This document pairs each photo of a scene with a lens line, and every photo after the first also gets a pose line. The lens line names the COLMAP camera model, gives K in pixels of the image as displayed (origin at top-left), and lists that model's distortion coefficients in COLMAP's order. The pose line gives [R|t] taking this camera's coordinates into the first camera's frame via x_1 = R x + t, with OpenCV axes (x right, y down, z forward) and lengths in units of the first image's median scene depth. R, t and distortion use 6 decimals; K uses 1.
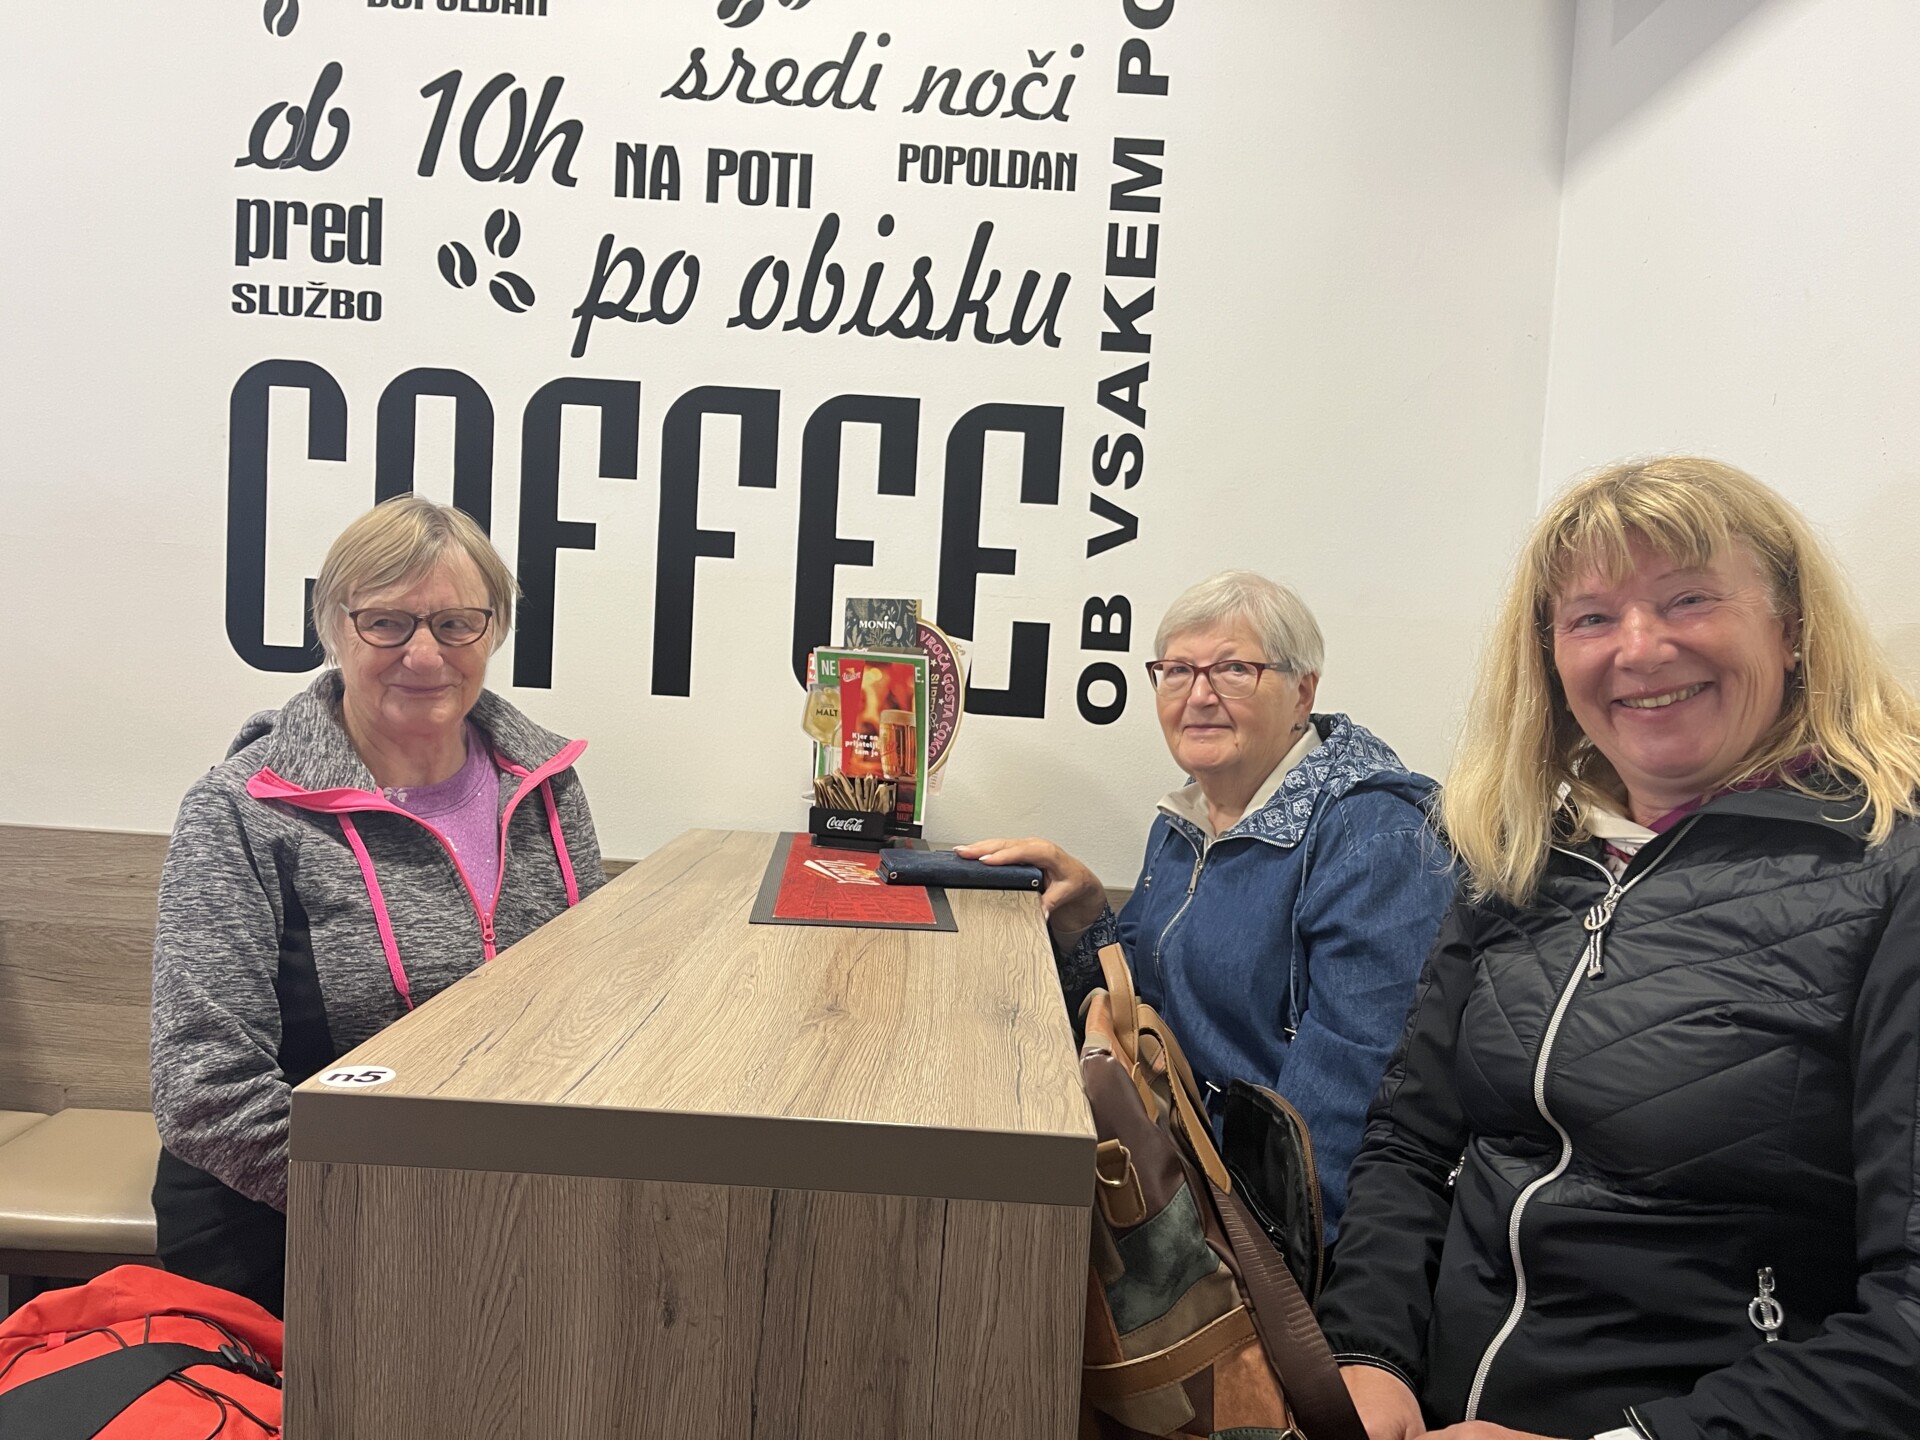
lens RADIAL K [[1440.4, 0, 935.3], [0, 1440.4, 716.6], [0, 0, 1]] dist [0.036676, -0.063744]
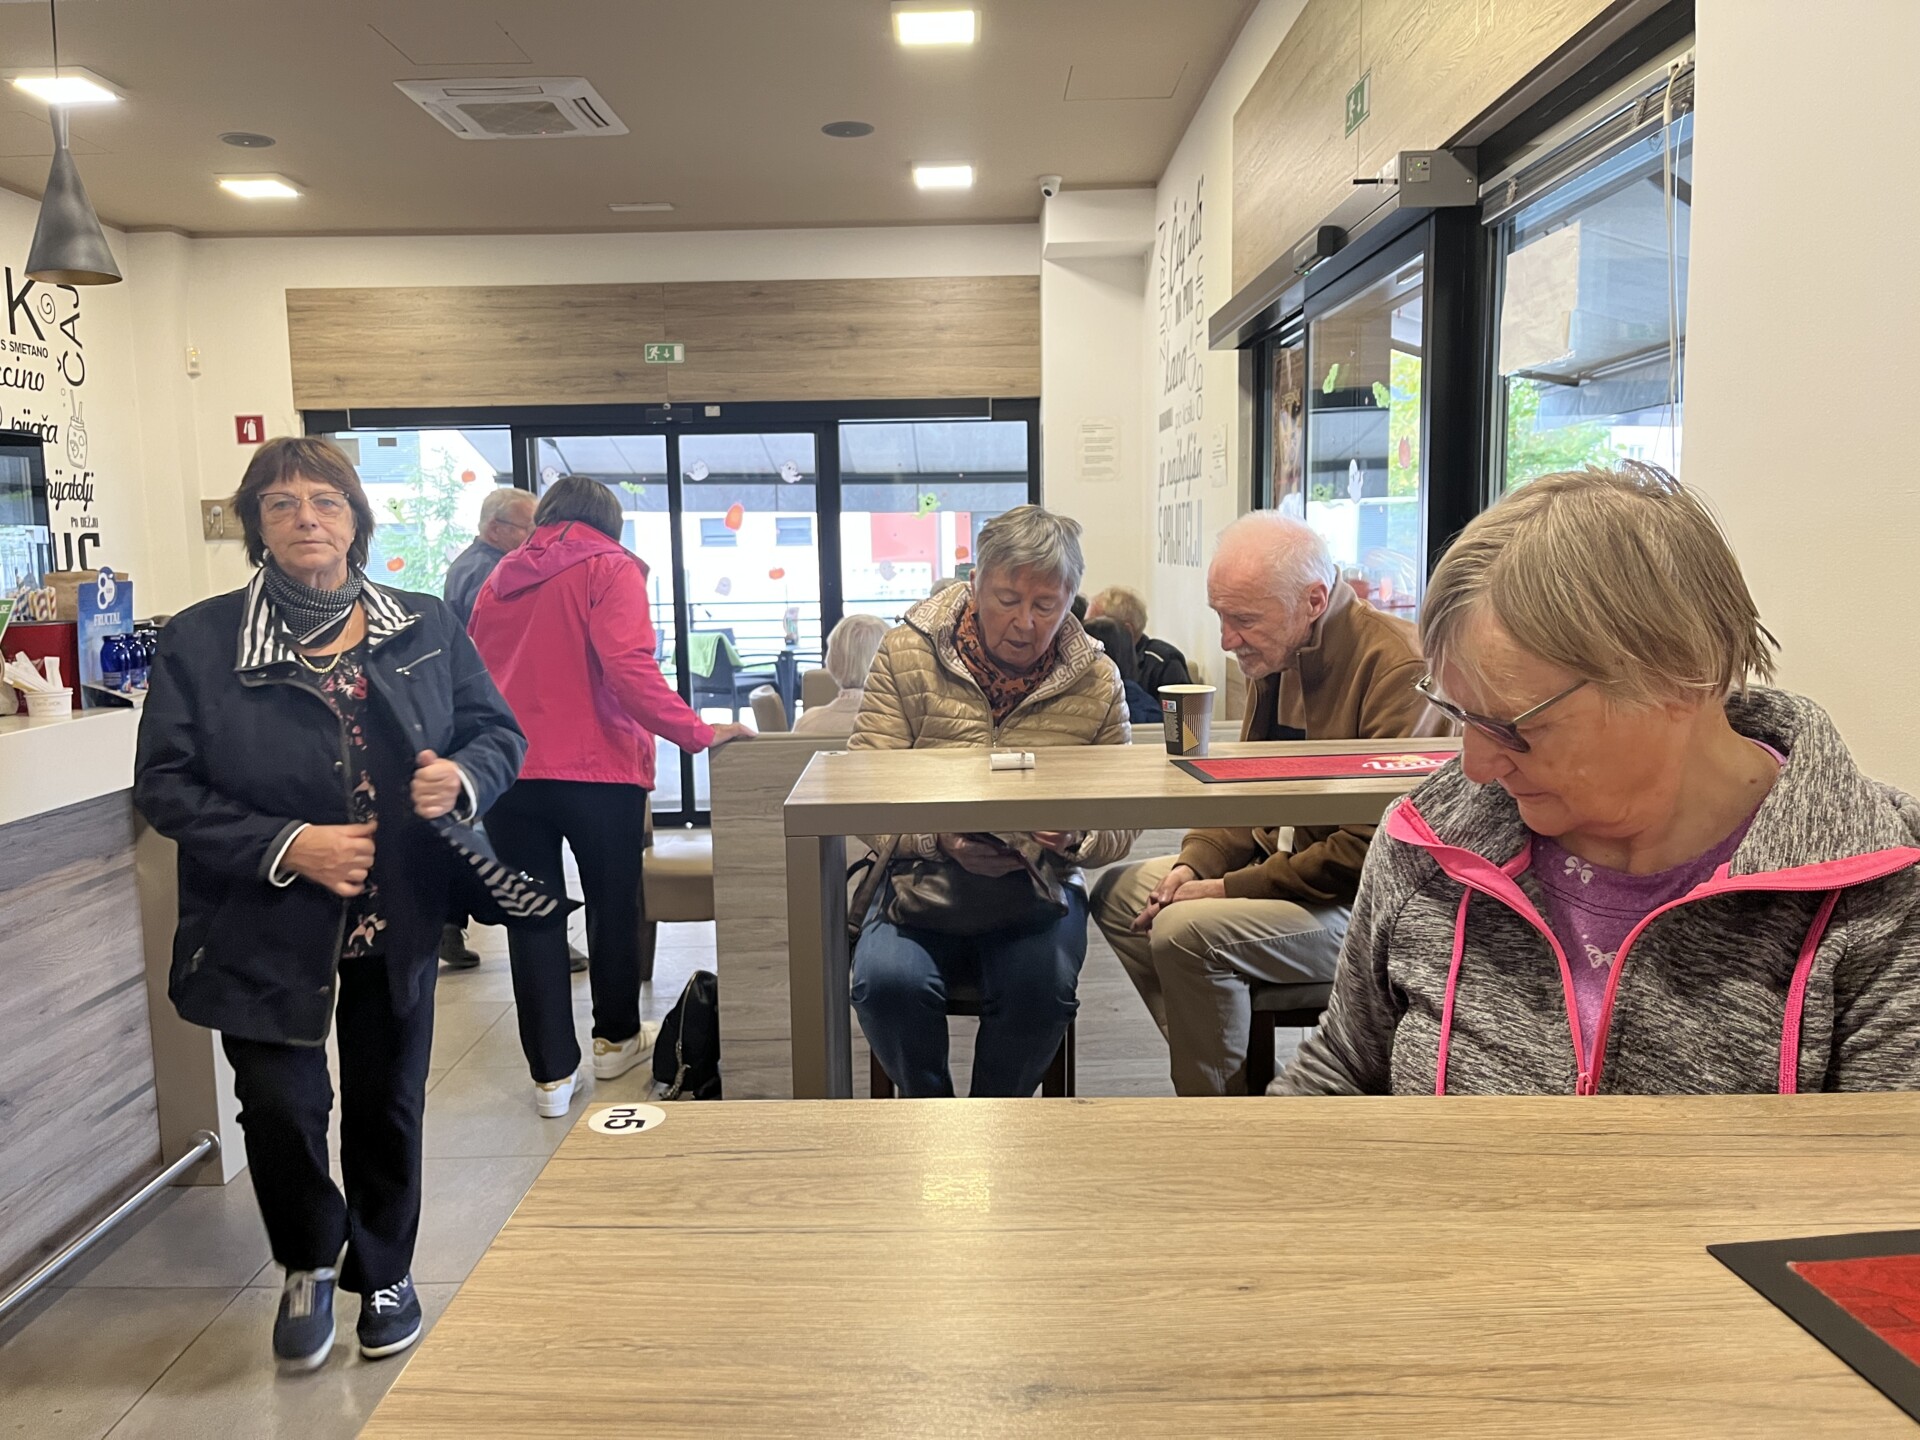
lens RADIAL K [[1440.4, 0, 956.7], [0, 1440.4, 737.1], [0, 0, 1]] dist [0.036676, -0.063744]
pose [[0.149429, 0.123187, -0.981069, 1.367454], [-0.103158, 0.988736, 0.108438, -0.284380], [0.983377, 0.085001, 0.160453, 2.870440]]
